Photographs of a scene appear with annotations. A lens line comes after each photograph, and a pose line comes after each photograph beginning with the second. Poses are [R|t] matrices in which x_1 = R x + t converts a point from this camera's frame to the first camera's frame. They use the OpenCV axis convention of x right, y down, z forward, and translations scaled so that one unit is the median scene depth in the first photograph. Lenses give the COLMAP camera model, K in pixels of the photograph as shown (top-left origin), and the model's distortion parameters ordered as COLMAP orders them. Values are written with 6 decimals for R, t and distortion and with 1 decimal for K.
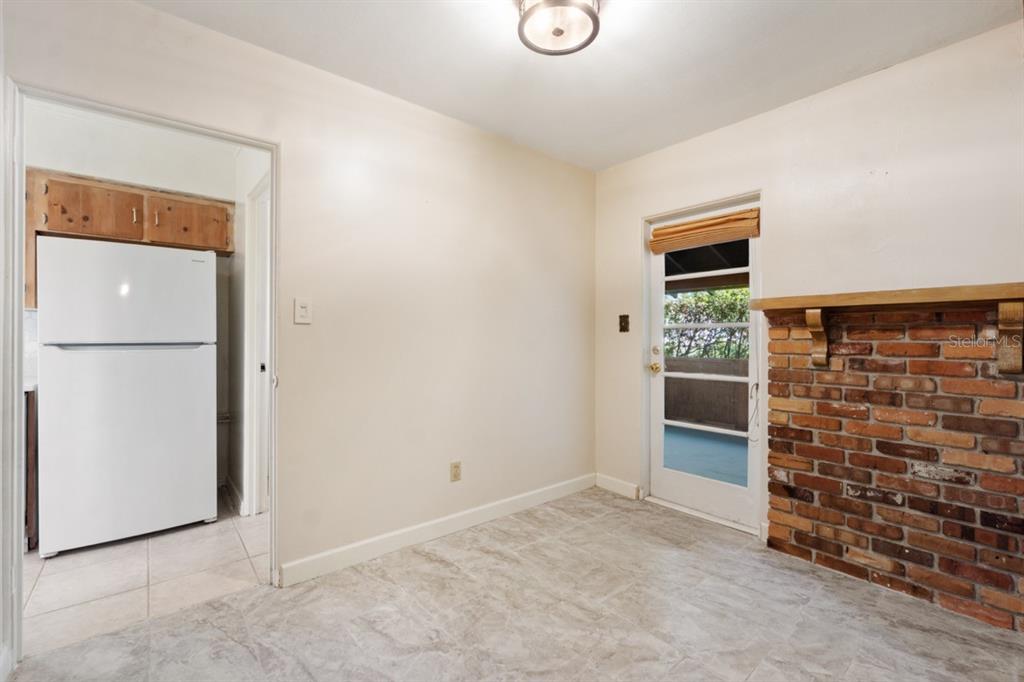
lens RADIAL K [[443.1, 0, 510.2], [0, 443.1, 334.0], [0, 0, 1]] dist [-0.000594, 0.000290]
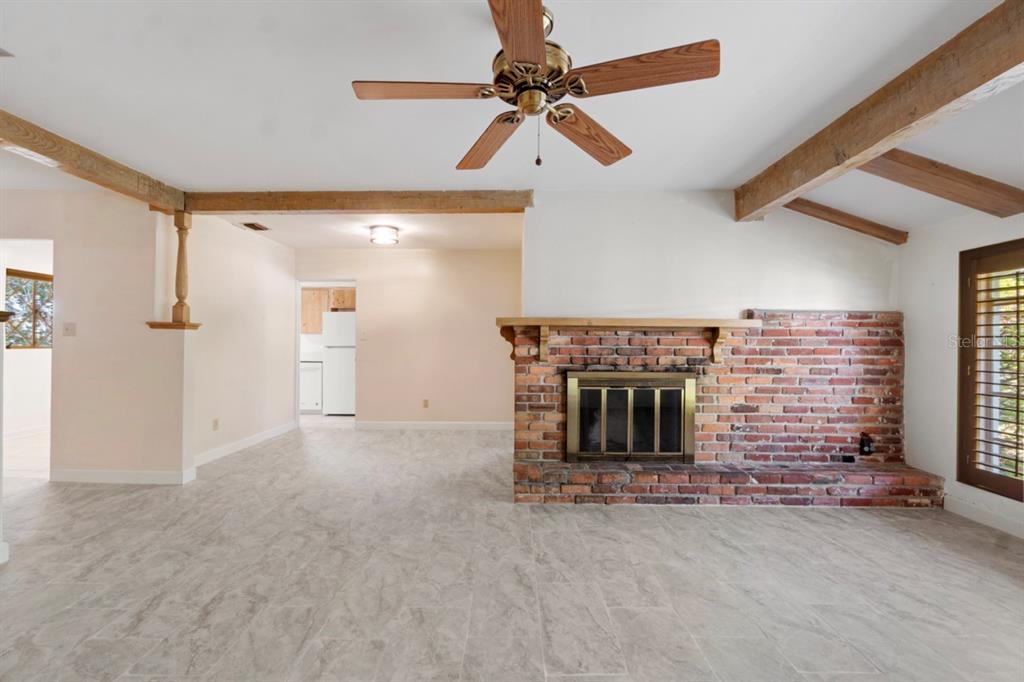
lens RADIAL K [[441.2, 0, 512.0], [0, 441.2, 341.0], [0, 0, 1]] dist [-0.002742, 0.000146]
pose [[0.761571, -0.005182, -0.648061, 1.644828], [0.004490, 0.999986, -0.002720, -0.001144], [0.648066, -0.000839, 0.761583, -0.426473]]
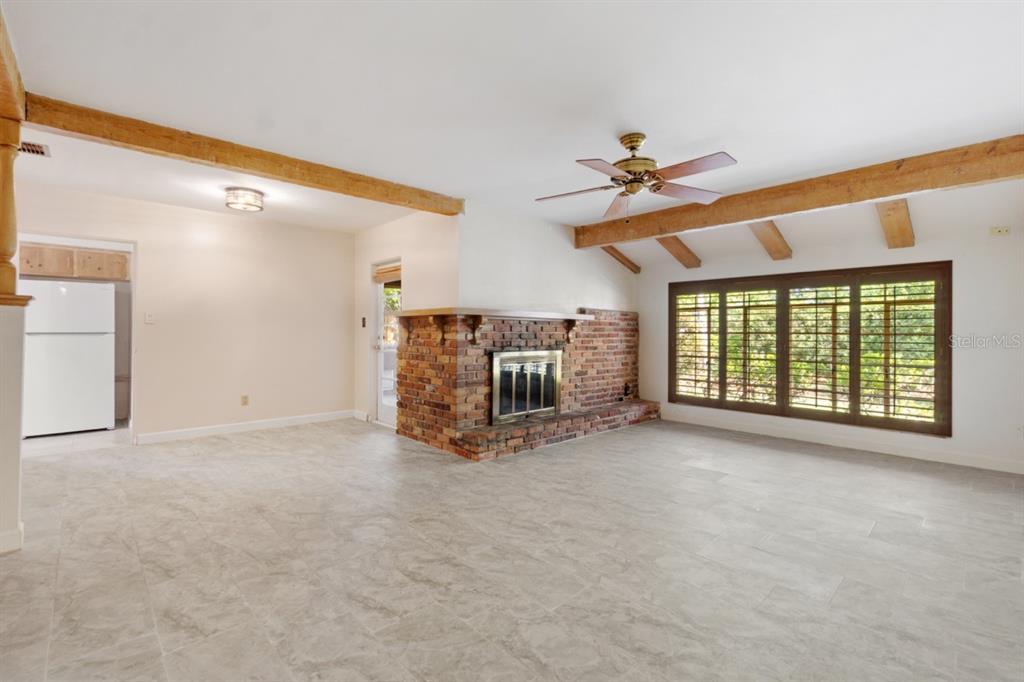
lens RADIAL K [[453.4, 0, 517.1], [0, 453.4, 327.7], [0, 0, 1]] dist [-0.001892, -0.000170]
pose [[0.998134, 0.002194, 0.061028, 0.909420], [-0.002199, 0.999998, 0.000008, -0.005181], [-0.061027, -0.000142, 0.998136, -1.001312]]
